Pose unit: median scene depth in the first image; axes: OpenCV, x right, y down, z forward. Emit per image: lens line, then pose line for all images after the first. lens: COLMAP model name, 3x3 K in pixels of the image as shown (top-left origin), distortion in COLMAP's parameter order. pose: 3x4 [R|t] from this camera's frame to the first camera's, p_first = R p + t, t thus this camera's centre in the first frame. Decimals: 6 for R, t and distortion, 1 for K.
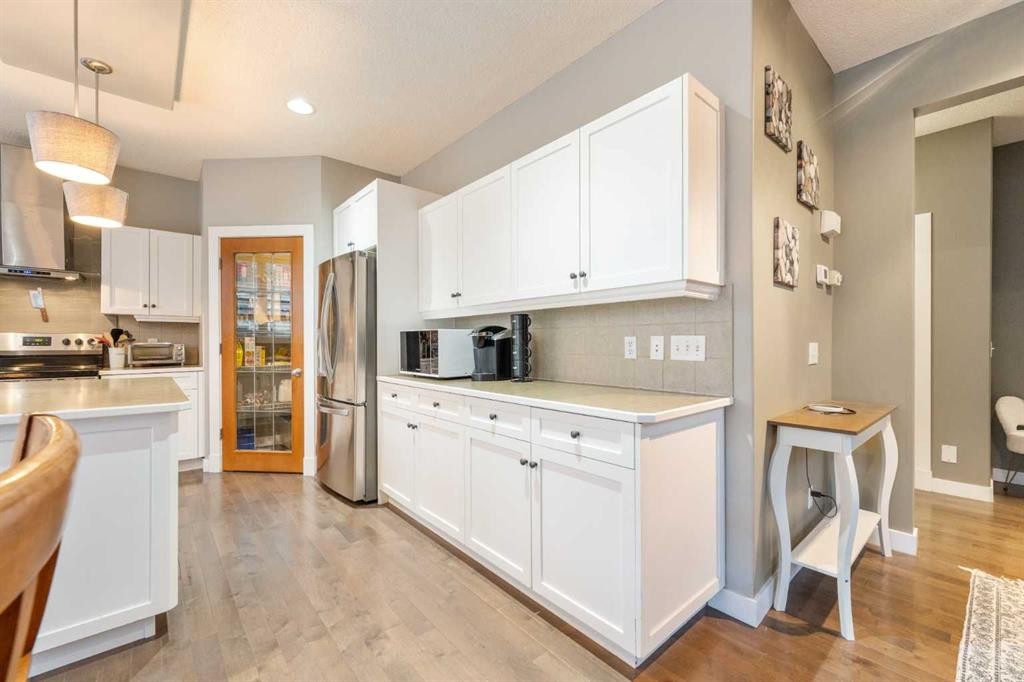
lens RADIAL K [[416.8, 0, 508.9], [0, 416.8, 345.3], [0, 0, 1]] dist [0.003172, -0.000204]
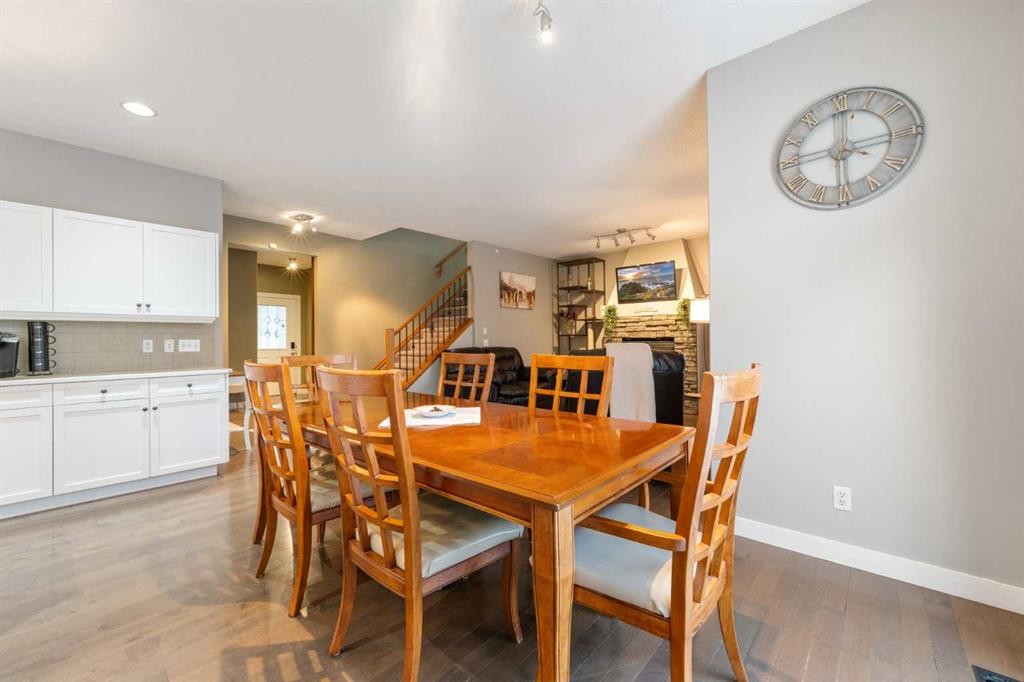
lens RADIAL K [[416.8, 0, 512.4], [0, 416.8, 336.5], [0, 0, 1]] dist [0.003172, -0.000204]
pose [[-0.126758, 0.008515, 0.991897, -1.533350], [0.014562, 0.999871, -0.006723, -0.000983], [-0.991827, 0.013592, -0.126866, -0.279487]]
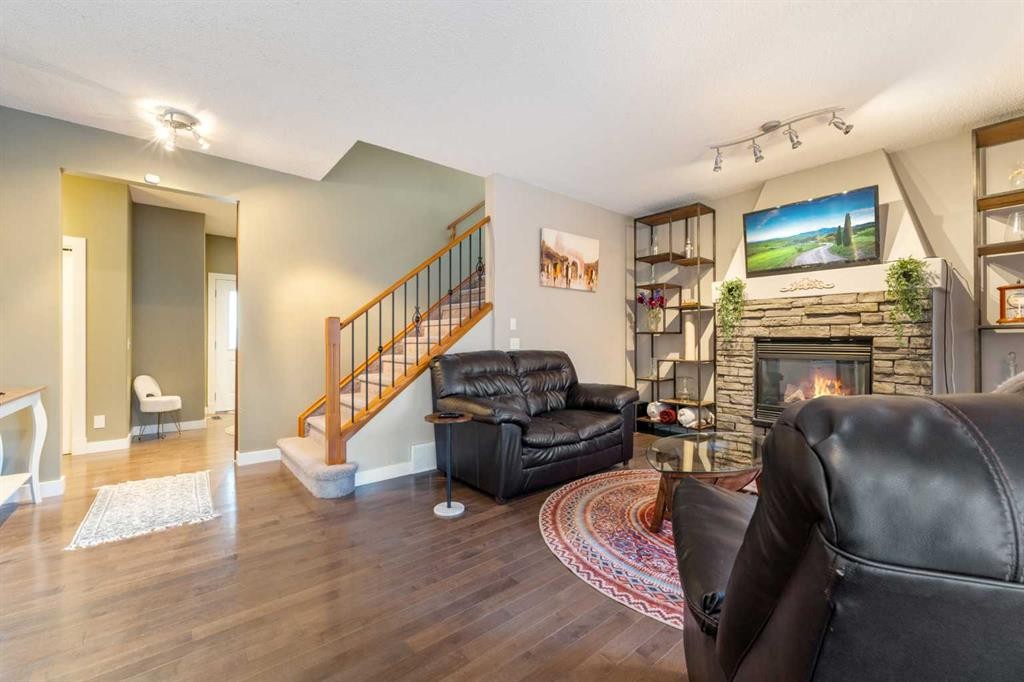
lens RADIAL K [[416.8, 0, 512.1], [0, 416.8, 339.9], [0, 0, 1]] dist [0.003172, -0.000204]
pose [[0.028477, -0.001338, 0.999594, -0.353230], [0.005601, 0.999984, 0.001179, 0.003355], [-0.999579, 0.005565, 0.028484, -0.512083]]
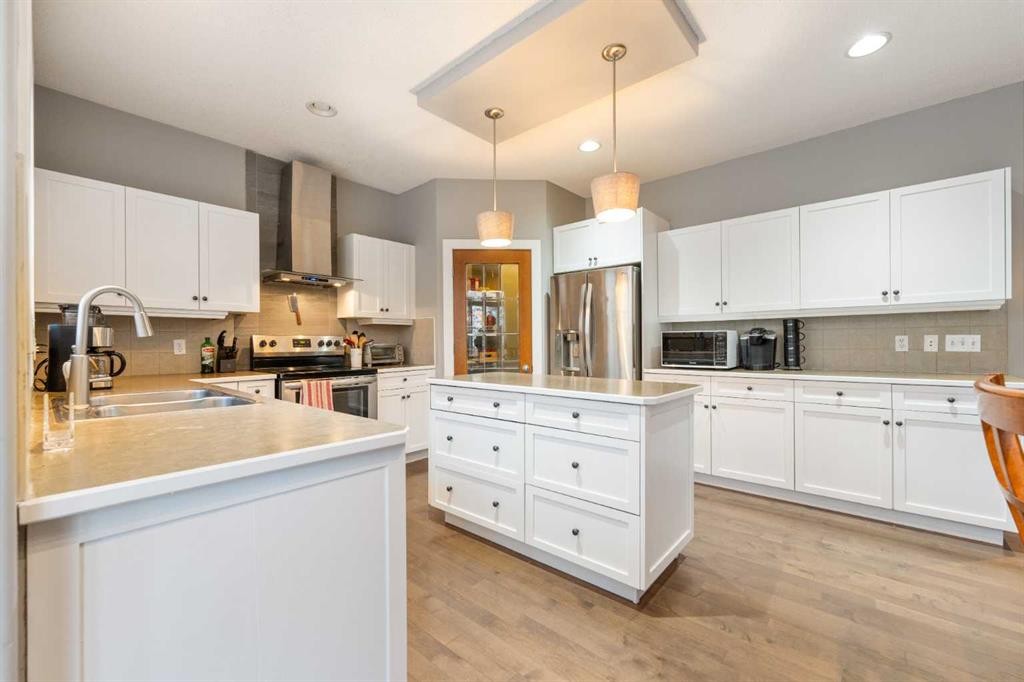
lens RADIAL K [[416.8, 0, 511.9], [0, 416.8, 343.8], [0, 0, 1]] dist [0.003172, -0.000204]
pose [[0.989350, -0.007641, 0.145358, -1.135133], [0.008421, 0.999953, -0.004746, 0.001732], [-0.145315, 0.005920, 0.989368, -0.193700]]
